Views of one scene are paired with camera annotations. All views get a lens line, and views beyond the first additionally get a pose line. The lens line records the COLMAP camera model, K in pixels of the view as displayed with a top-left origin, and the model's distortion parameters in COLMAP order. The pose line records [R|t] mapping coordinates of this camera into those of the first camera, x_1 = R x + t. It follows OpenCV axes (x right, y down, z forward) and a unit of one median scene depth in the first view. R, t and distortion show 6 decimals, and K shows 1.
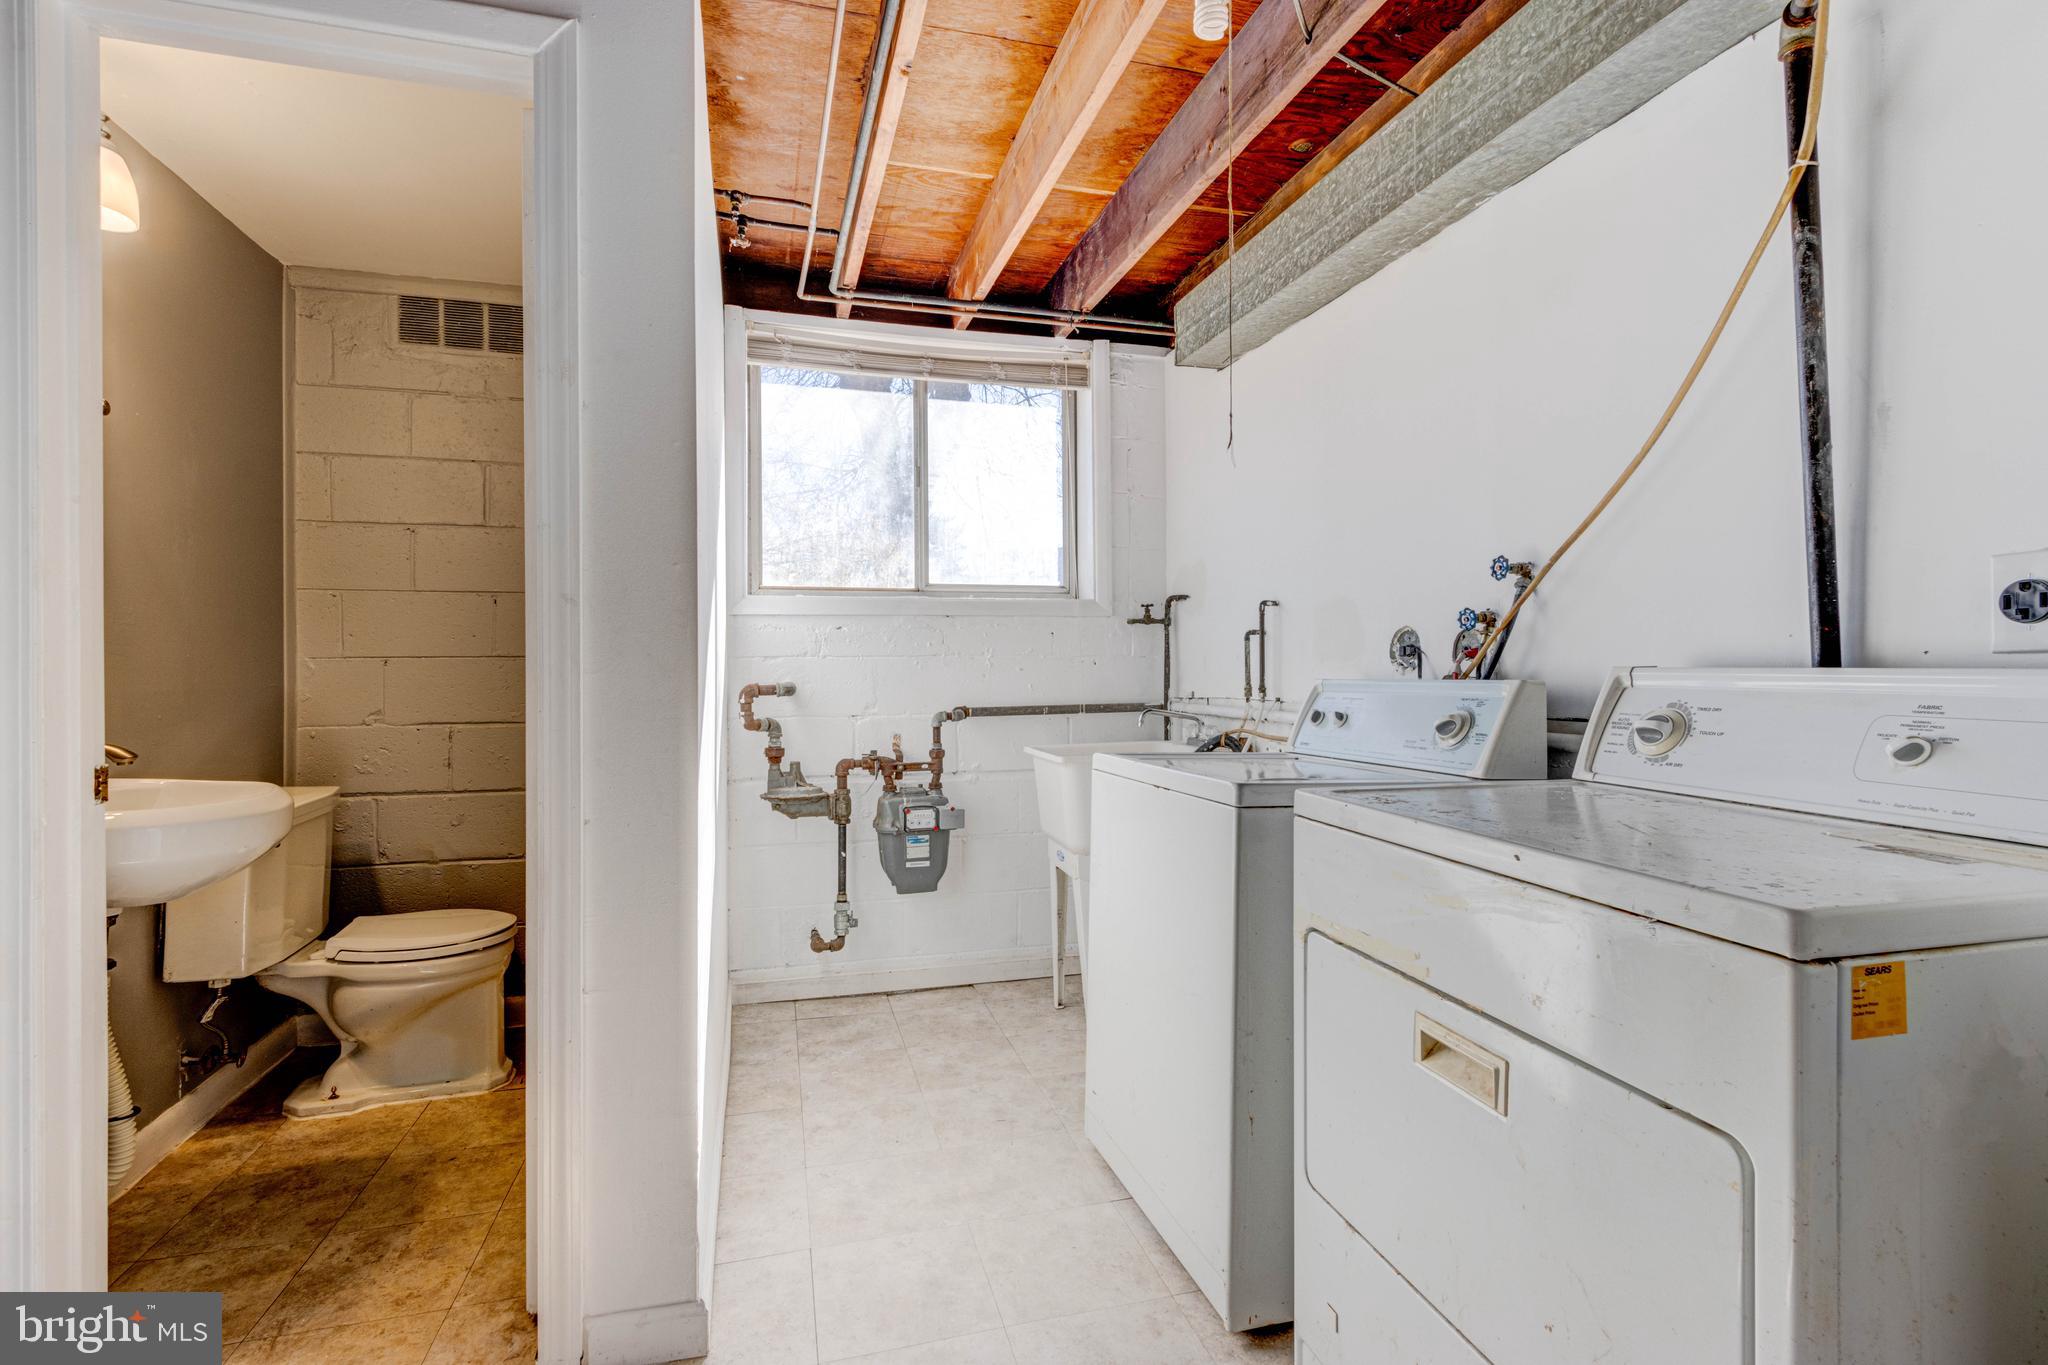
lens RADIAL K [[938.6, 0, 1020.9], [0, 938.6, 675.1], [0, 0, 1]] dist [0.004743, 0.000657]
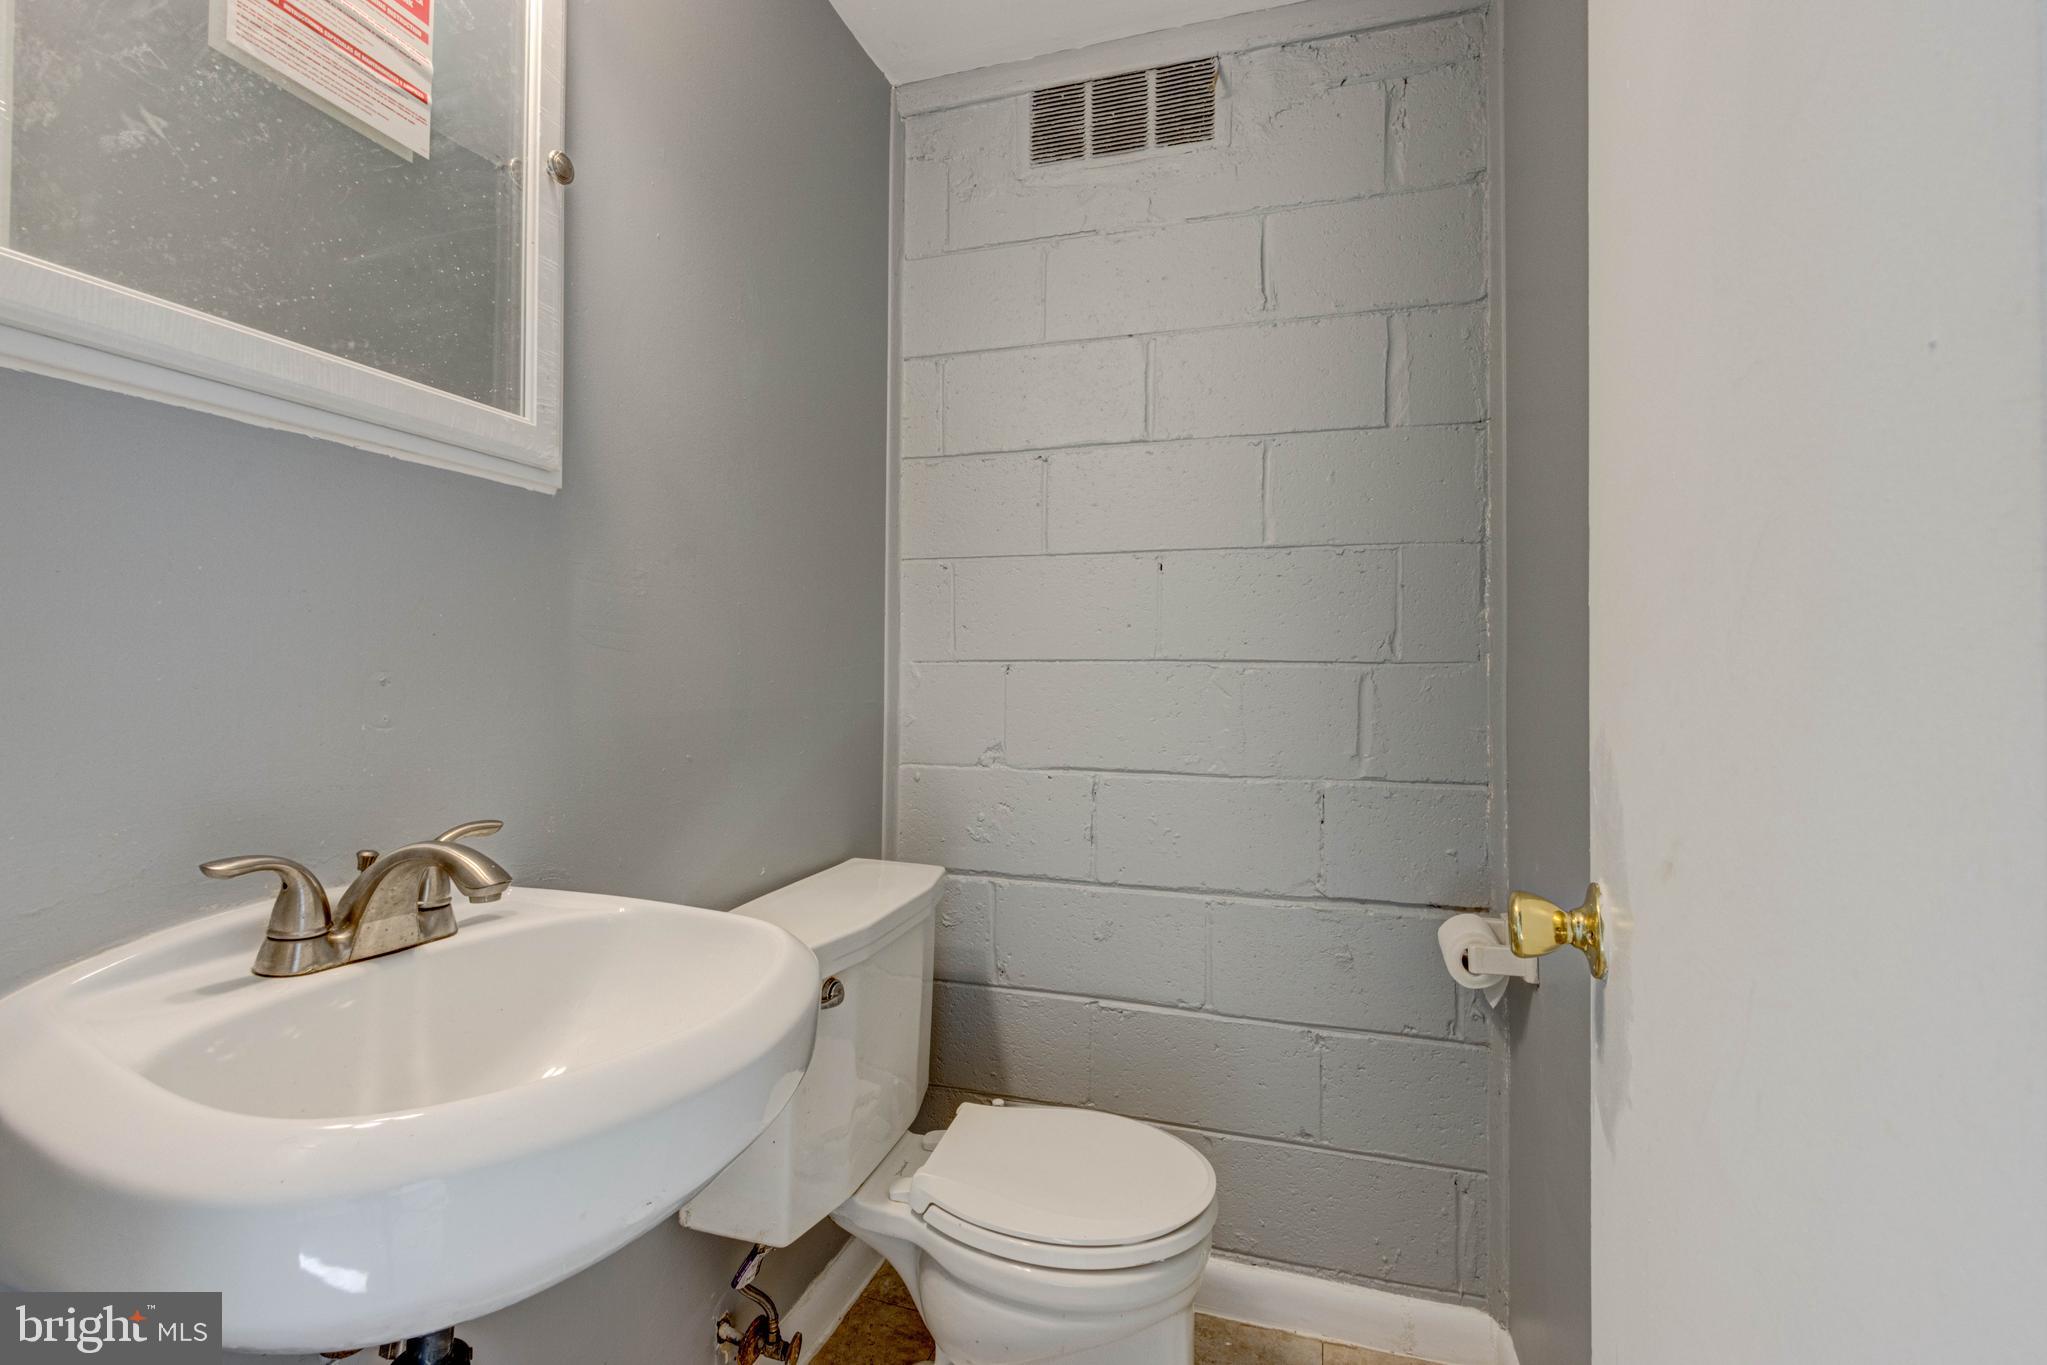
lens RADIAL K [[938.1, 0, 1021.3], [0, 938.1, 680.8], [0, 0, 1]] dist [0.004743, 0.000657]
pose [[0.834372, 0.005161, -0.551177, -0.321589], [-0.009317, 0.999945, -0.004742, -0.001664], [0.551122, 0.009092, 0.834375, 0.480611]]
